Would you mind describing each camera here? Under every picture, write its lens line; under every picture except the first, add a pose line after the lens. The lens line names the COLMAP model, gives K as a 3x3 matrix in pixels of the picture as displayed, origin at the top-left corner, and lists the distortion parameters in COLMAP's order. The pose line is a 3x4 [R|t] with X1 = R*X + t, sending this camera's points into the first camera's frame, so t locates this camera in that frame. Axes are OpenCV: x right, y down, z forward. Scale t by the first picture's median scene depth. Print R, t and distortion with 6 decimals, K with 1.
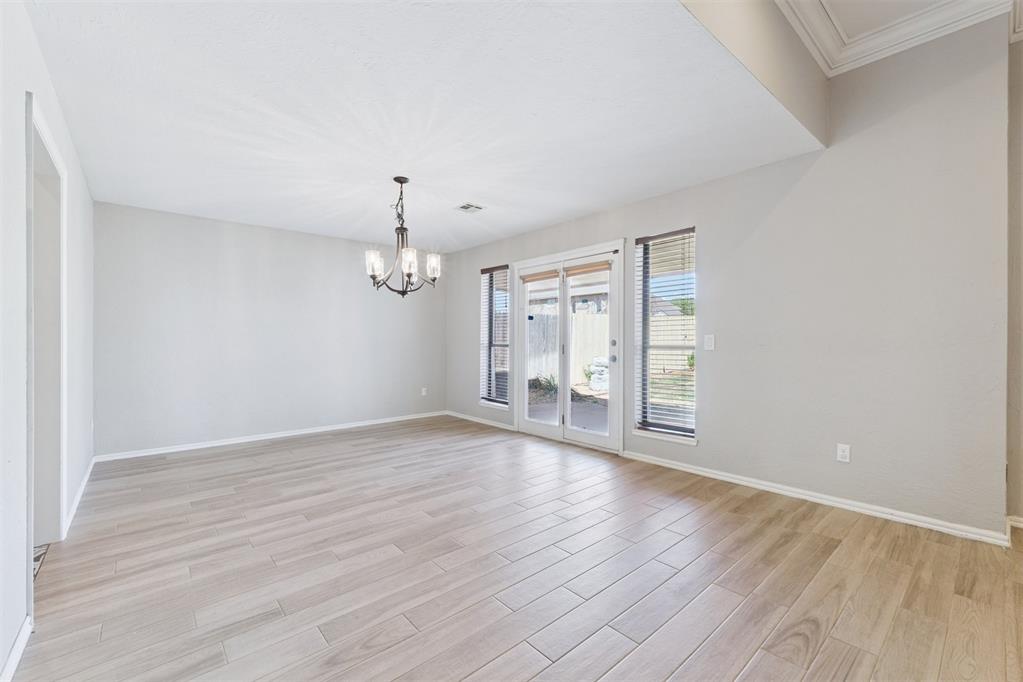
lens RADIAL K [[433.7, 0, 504.5], [0, 433.7, 330.8], [0, 0, 1]] dist [-0.001074, -0.003302]
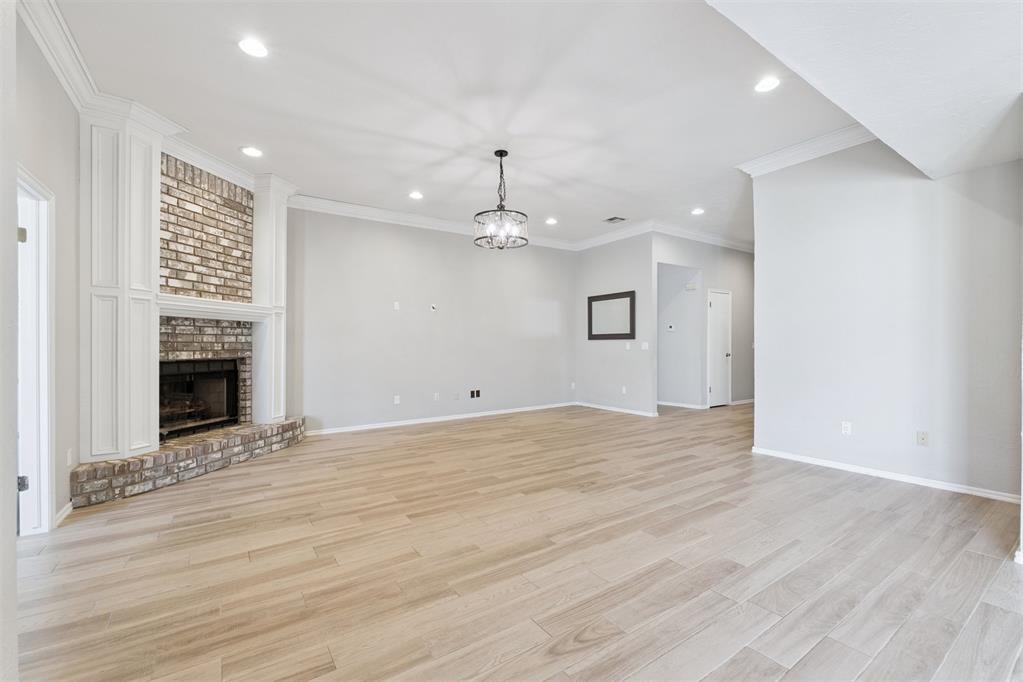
lens RADIAL K [[433.7, 0, 501.8], [0, 433.7, 345.6], [0, 0, 1]] dist [-0.001074, -0.003302]
pose [[-0.992428, 0.009612, 0.122449, 0.334737], [0.007064, 0.999750, -0.021219, 0.016901], [-0.122623, -0.020193, -0.992248, 0.927805]]
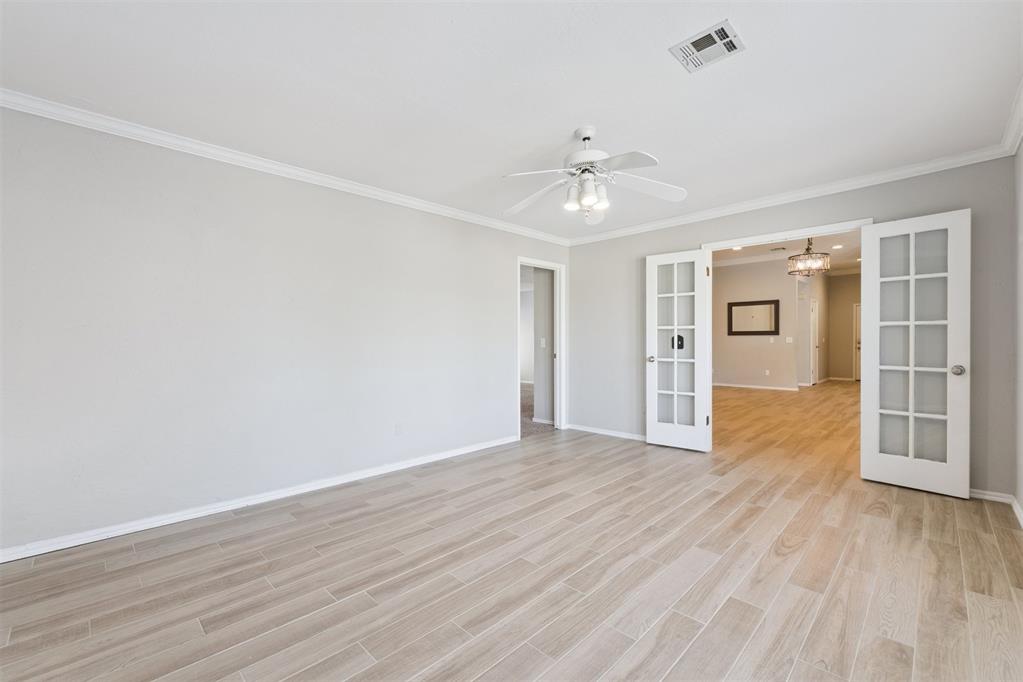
lens RADIAL K [[433.7, 0, 505.6], [0, 433.7, 337.6], [0, 0, 1]] dist [-0.001074, -0.003302]
pose [[-0.997080, 0.007745, -0.075968, 1.842714], [0.010043, 0.999502, -0.029925, 0.029676], [0.075699, -0.030601, -0.996661, 1.449764]]
